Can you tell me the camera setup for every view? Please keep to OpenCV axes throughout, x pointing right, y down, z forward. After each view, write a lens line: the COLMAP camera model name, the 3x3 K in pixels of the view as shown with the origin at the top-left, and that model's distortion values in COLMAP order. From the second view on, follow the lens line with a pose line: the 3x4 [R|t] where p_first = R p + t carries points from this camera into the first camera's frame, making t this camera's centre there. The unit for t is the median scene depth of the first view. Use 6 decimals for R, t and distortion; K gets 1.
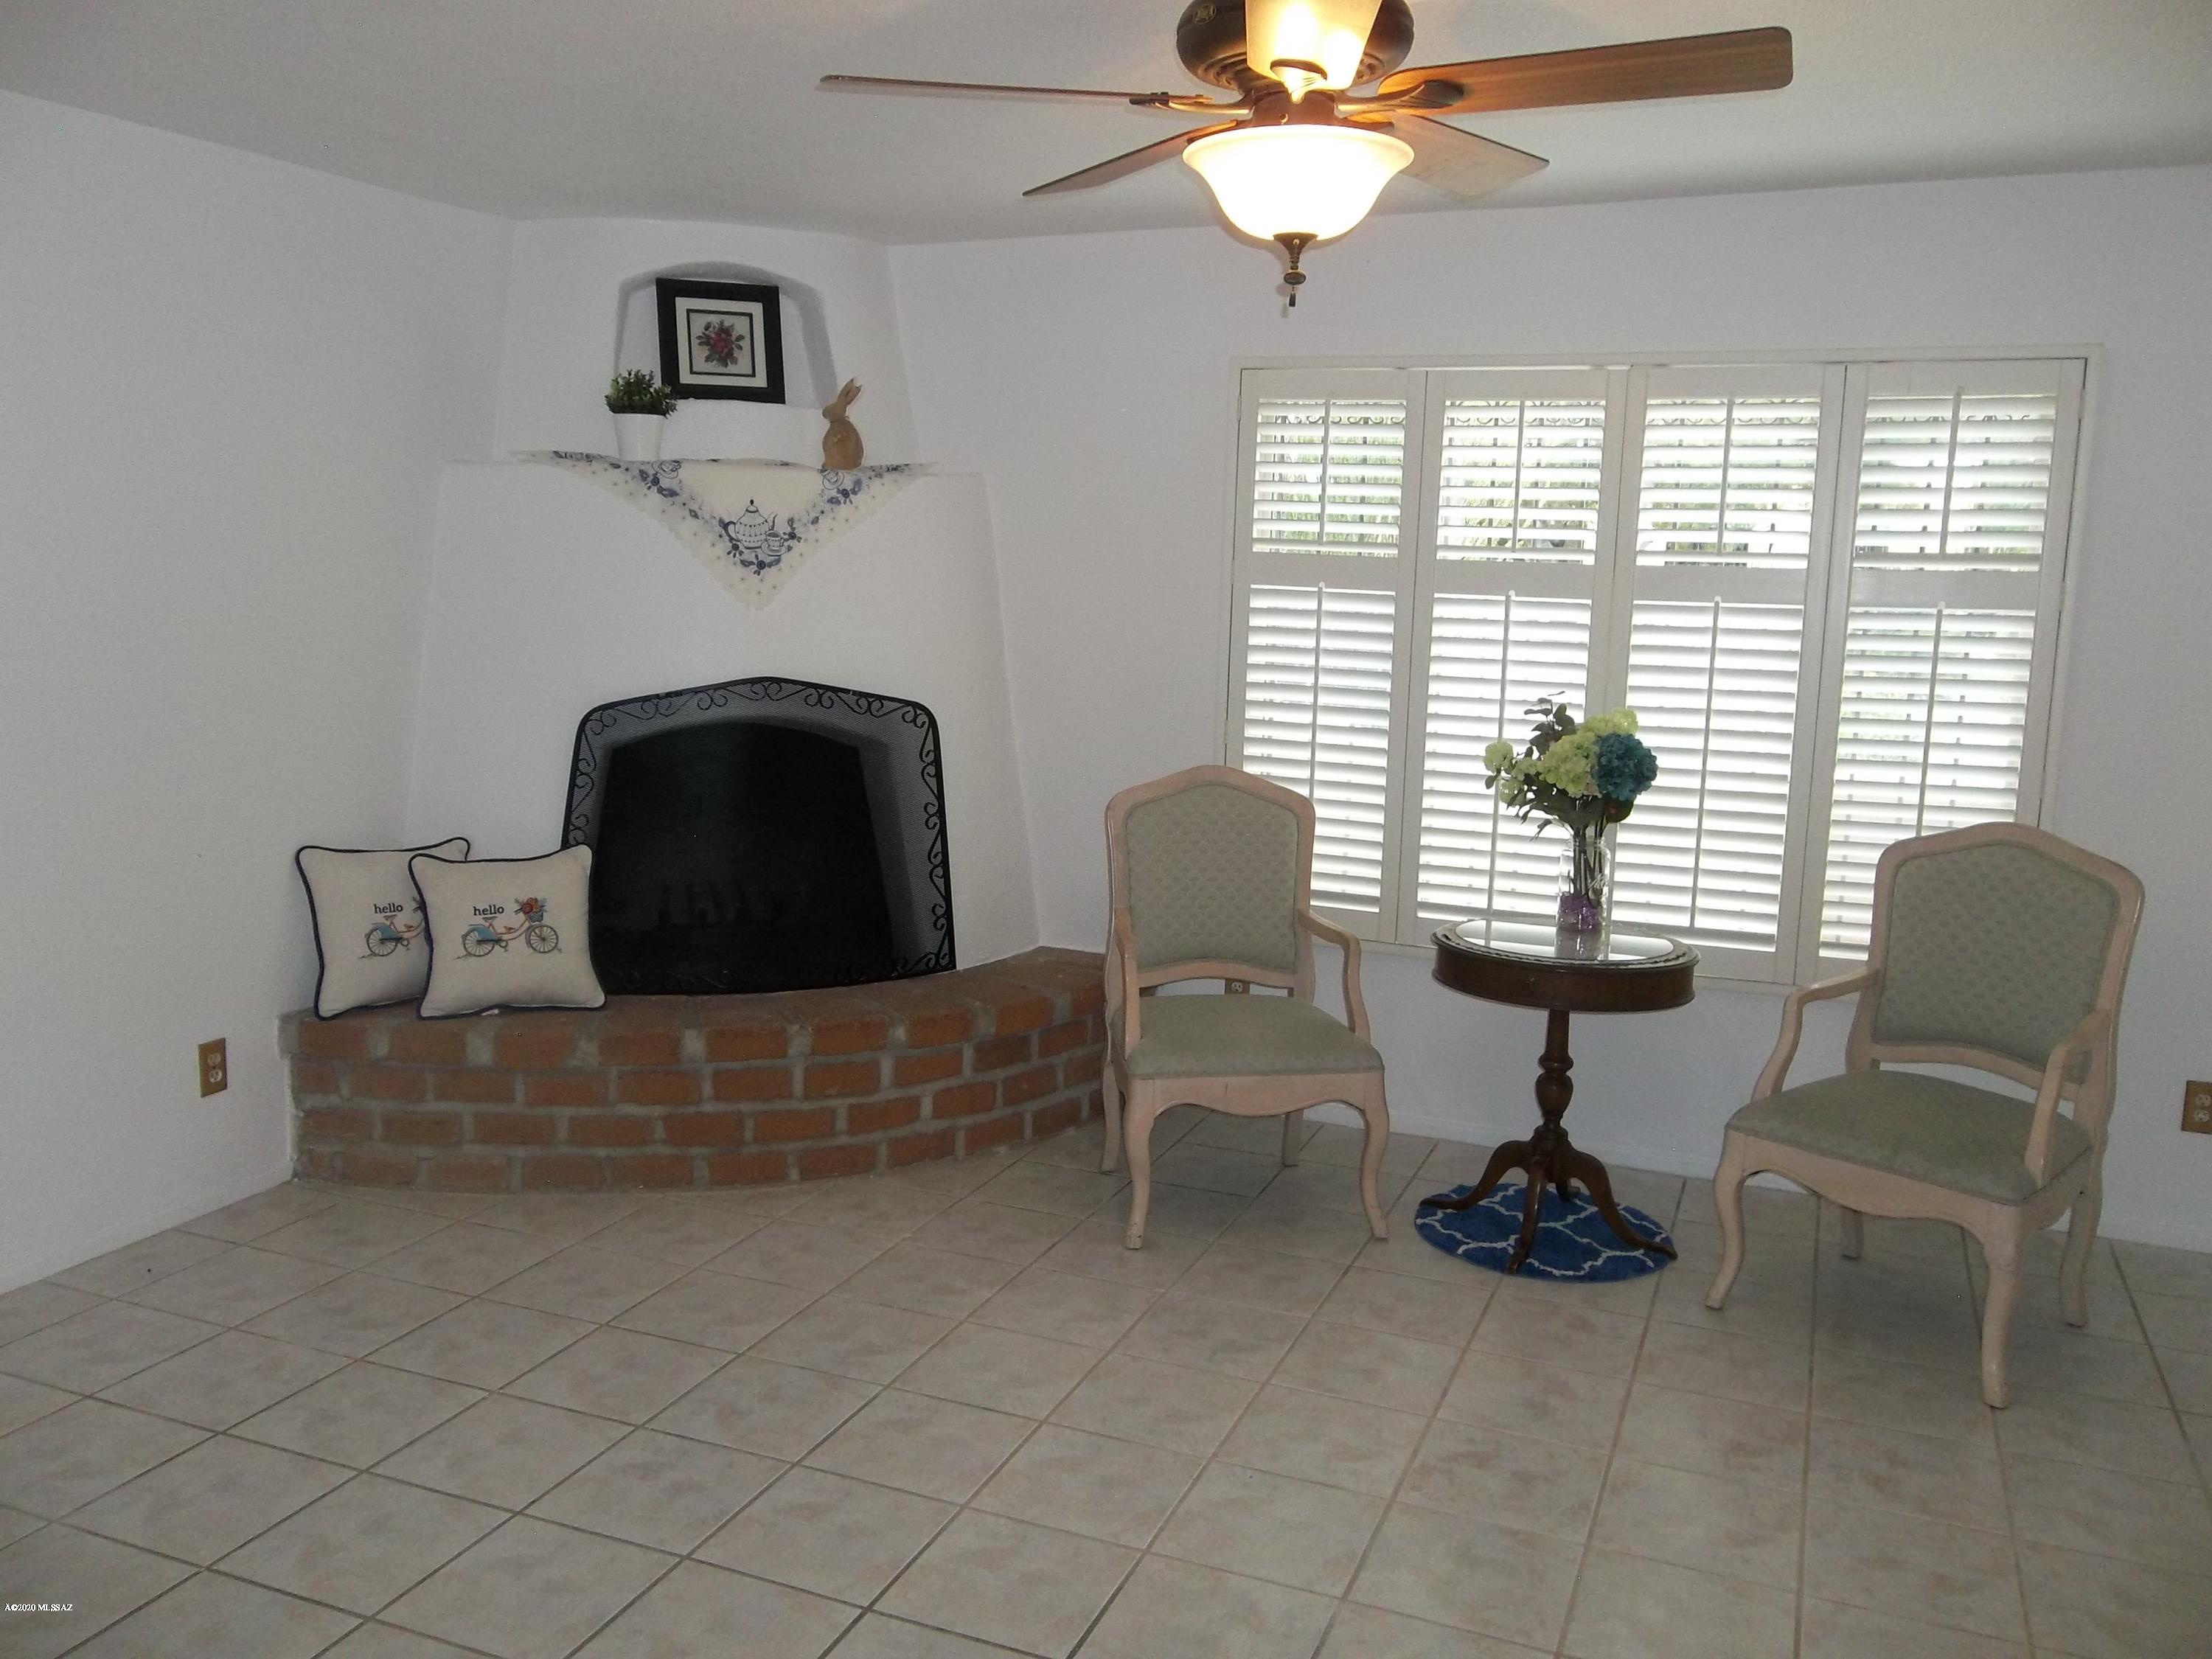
lens RADIAL K [[1808.9, 0, 1103.4], [0, 1808.9, 832.9], [0, 0, 1]] dist [0.006628, -0.012942]
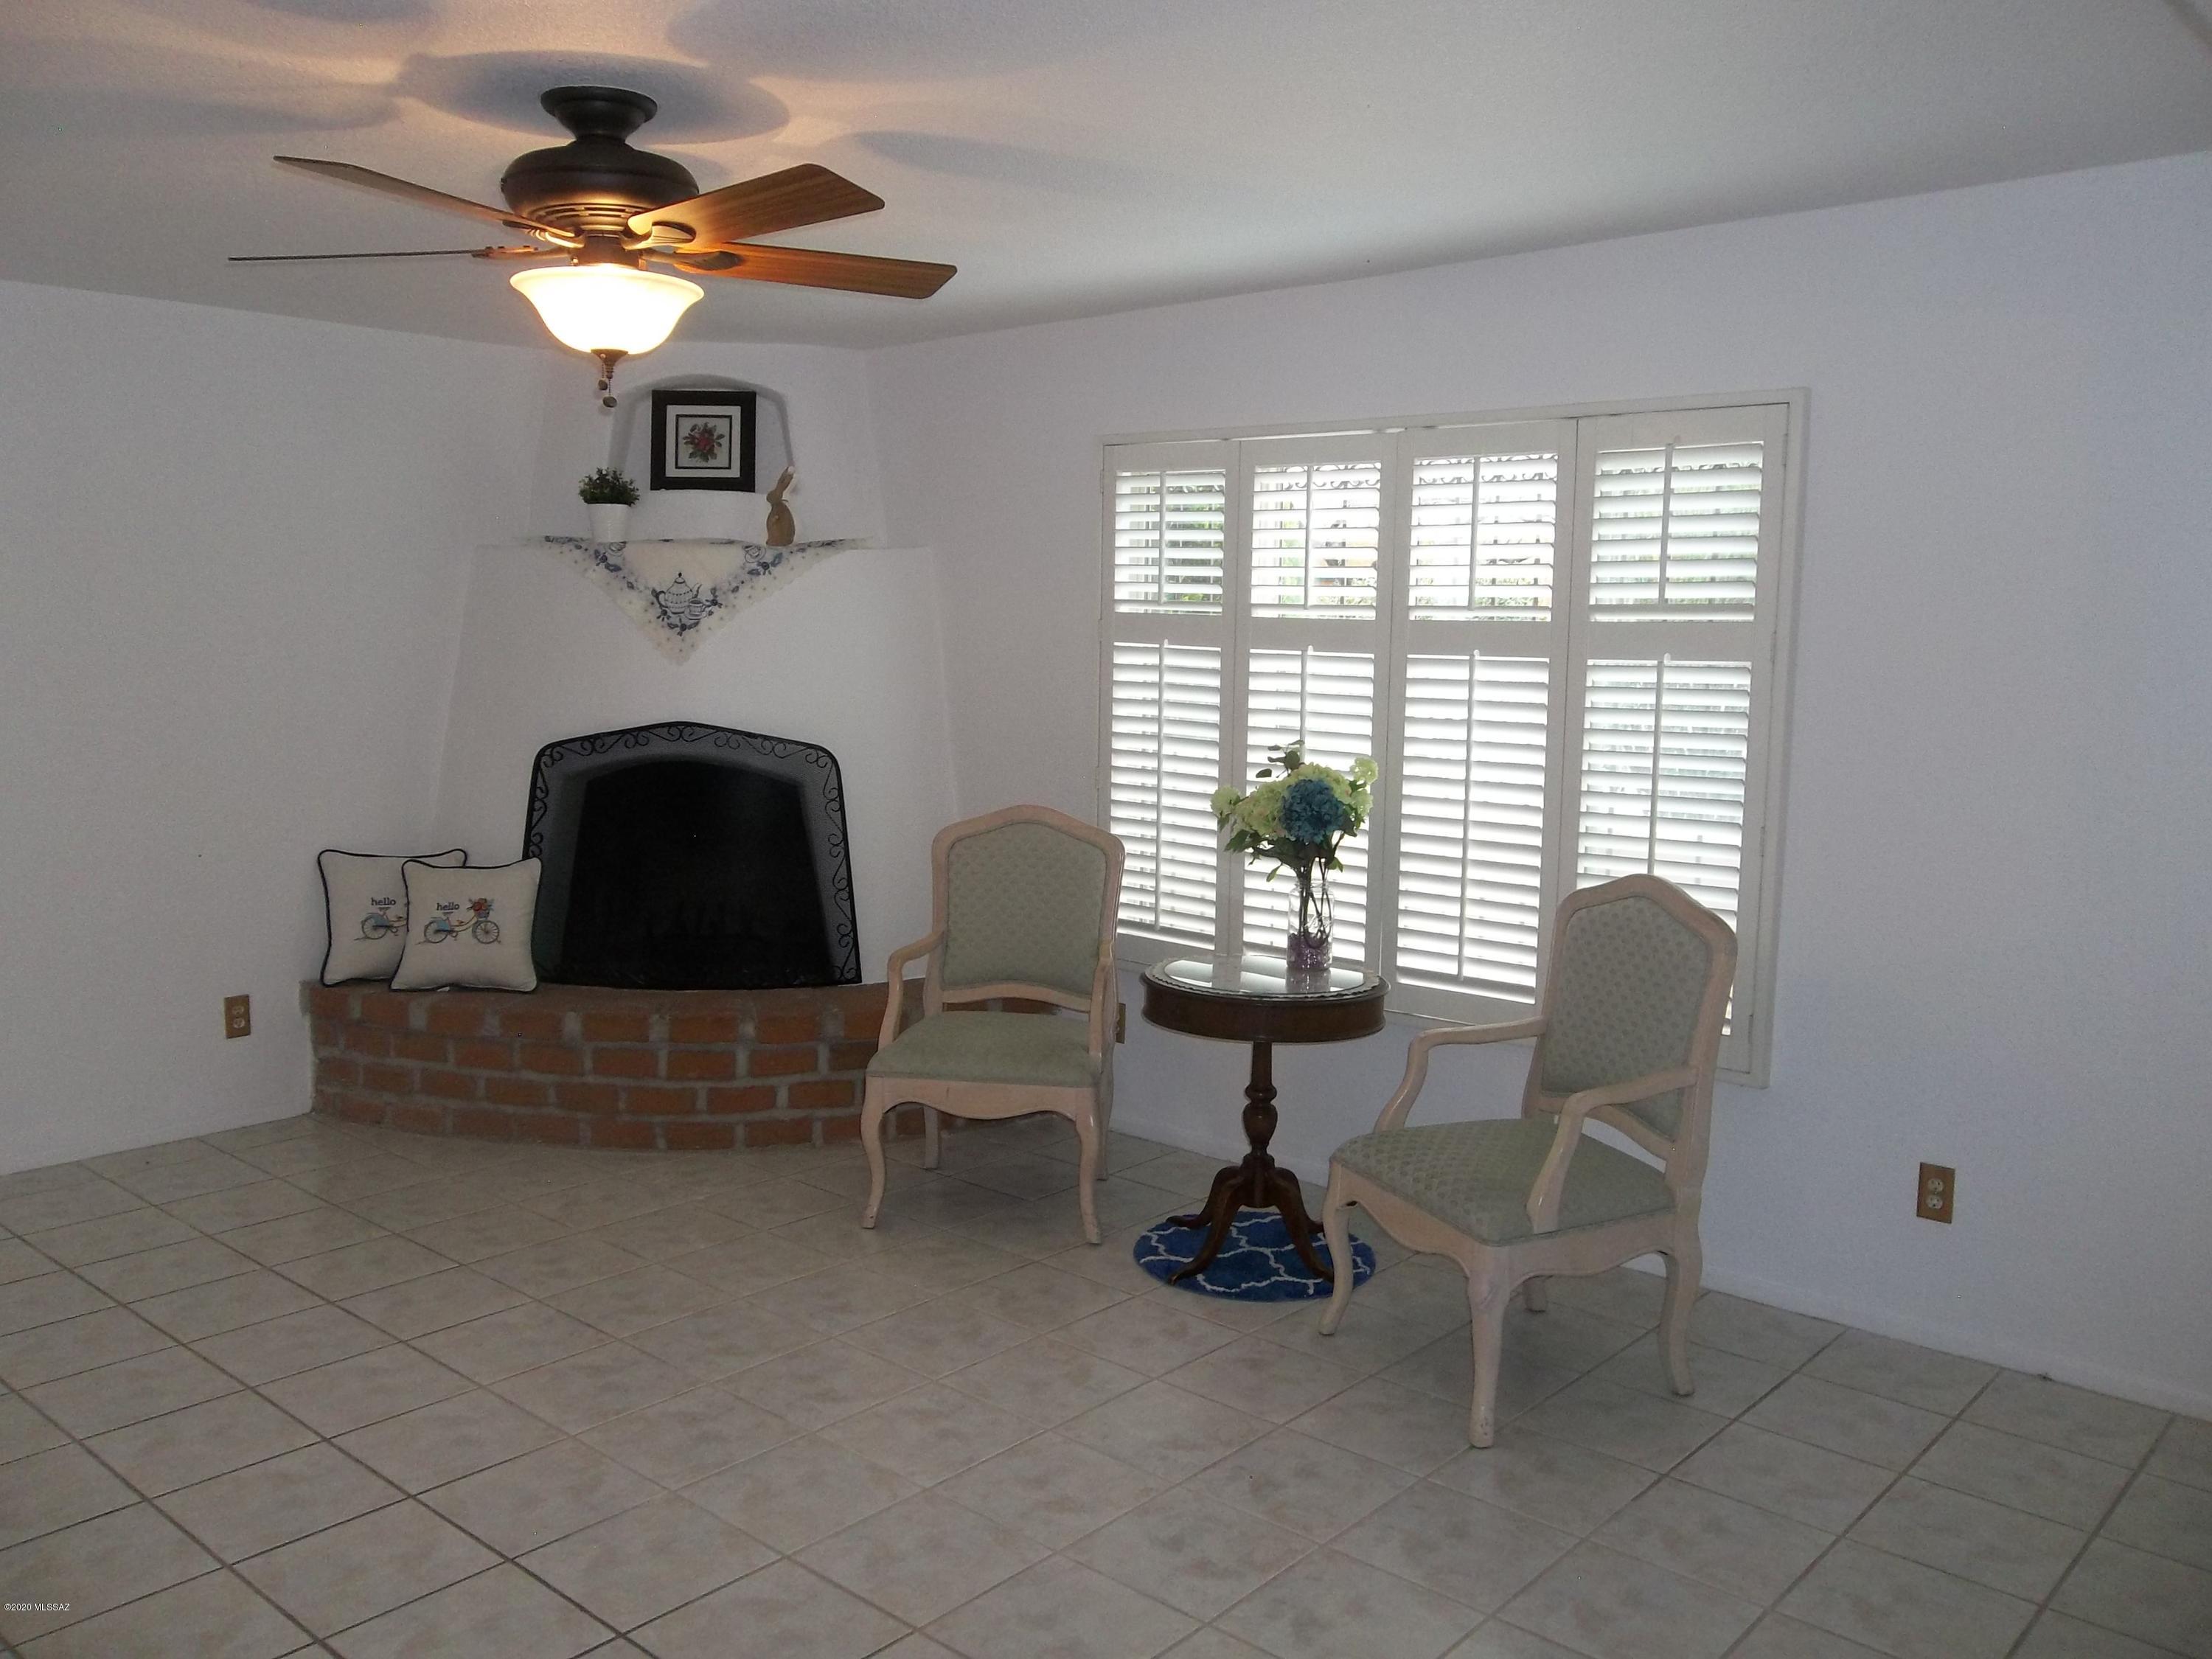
lens RADIAL K [[1808.9, 0, 1101.9], [0, 1808.9, 825.5], [0, 0, 1]] dist [0.006628, -0.012942]
pose [[0.945007, 0.027150, -0.325921, 0.485314], [-0.041694, 0.998418, -0.037719, 0.015699], [0.324381, 0.049234, 0.944644, -0.025518]]
